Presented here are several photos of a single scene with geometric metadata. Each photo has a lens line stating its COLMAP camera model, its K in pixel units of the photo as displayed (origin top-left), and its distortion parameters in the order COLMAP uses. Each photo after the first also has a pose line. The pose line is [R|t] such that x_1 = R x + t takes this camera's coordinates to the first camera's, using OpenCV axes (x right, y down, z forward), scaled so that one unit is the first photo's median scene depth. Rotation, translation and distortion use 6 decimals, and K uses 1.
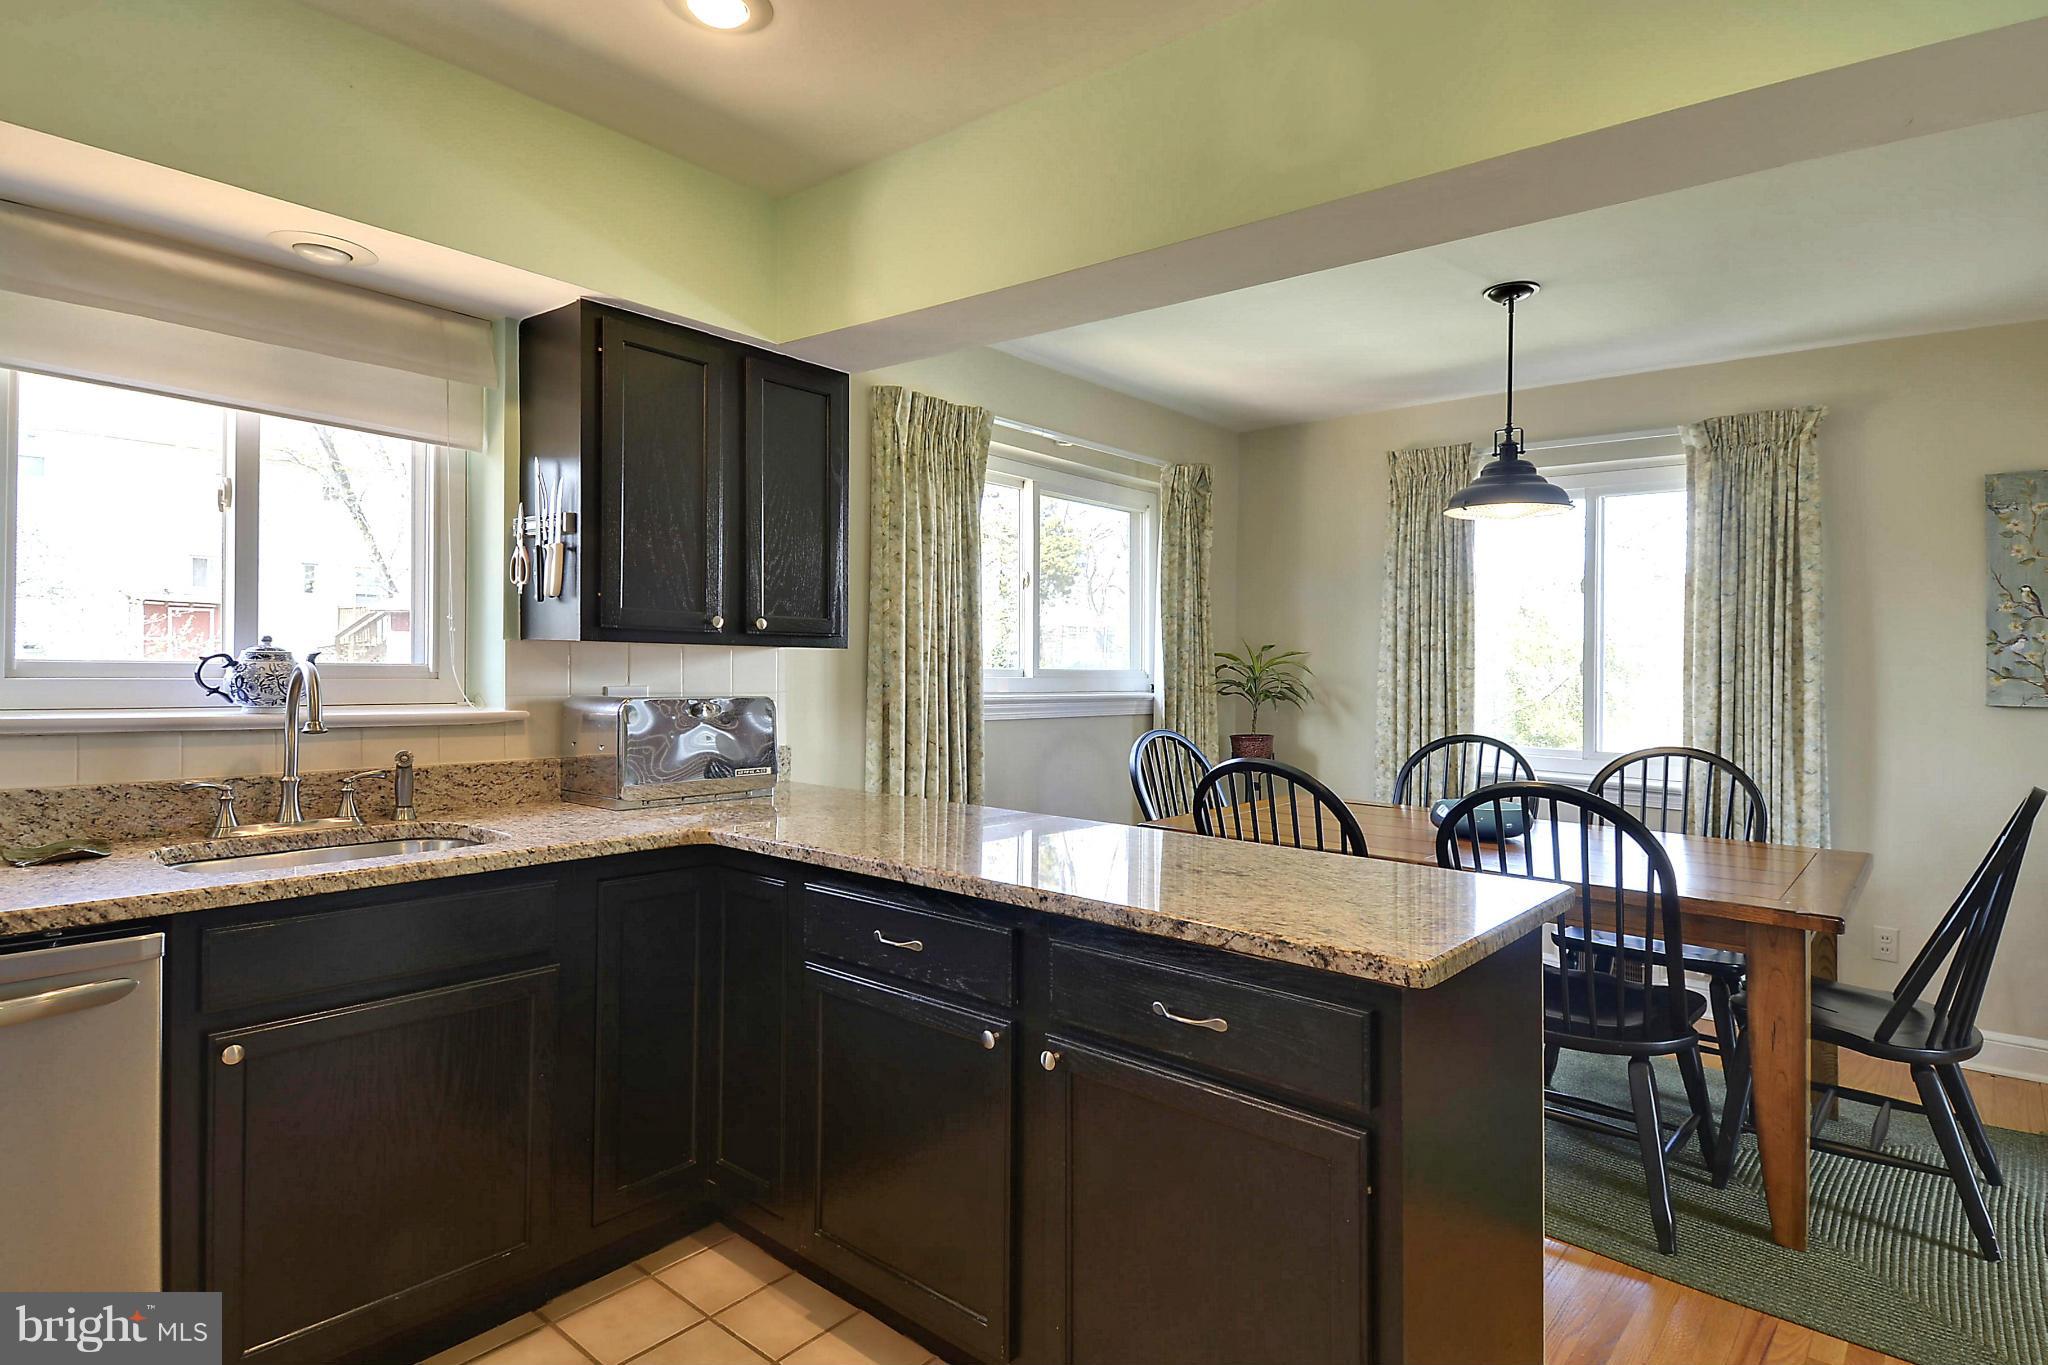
lens RADIAL K [[1073.2, 0, 1026.2], [0, 1073.2, 670.3], [0, 0, 1]] dist [0.002708, 0.000128]
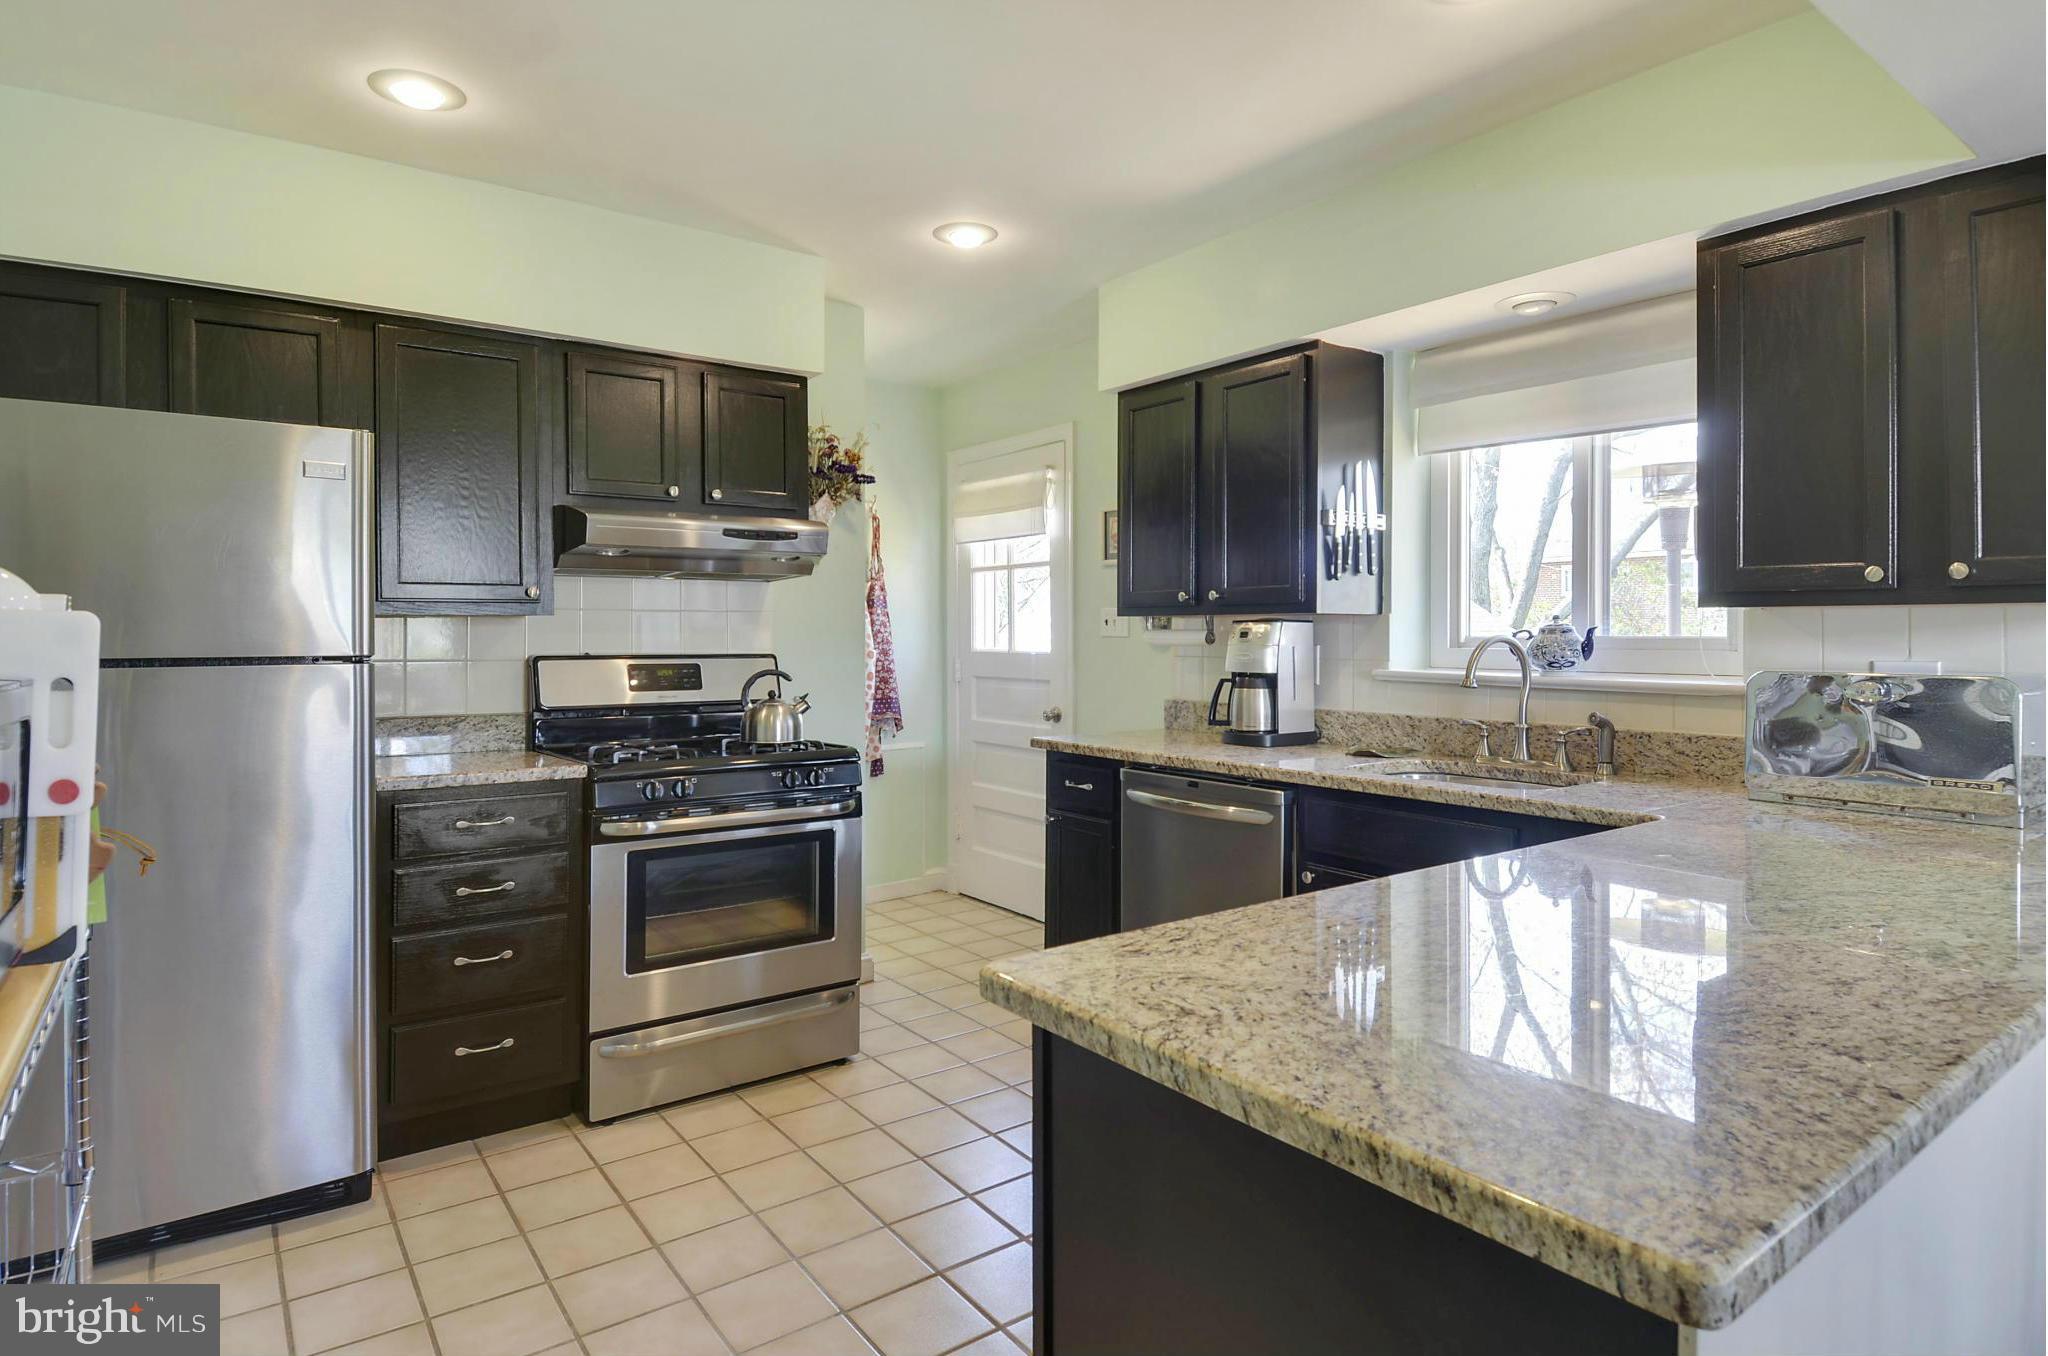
lens RADIAL K [[1106.3, 0, 1026.3], [0, 1106.3, 662.2], [0, 0, 1]] dist [-0.009321, -0.003490]
pose [[-0.237917, 0.007715, -0.971255, 0.805784], [-0.007019, 0.999929, 0.009662, 0.017767], [0.971260, 0.009116, -0.237845, 0.810381]]
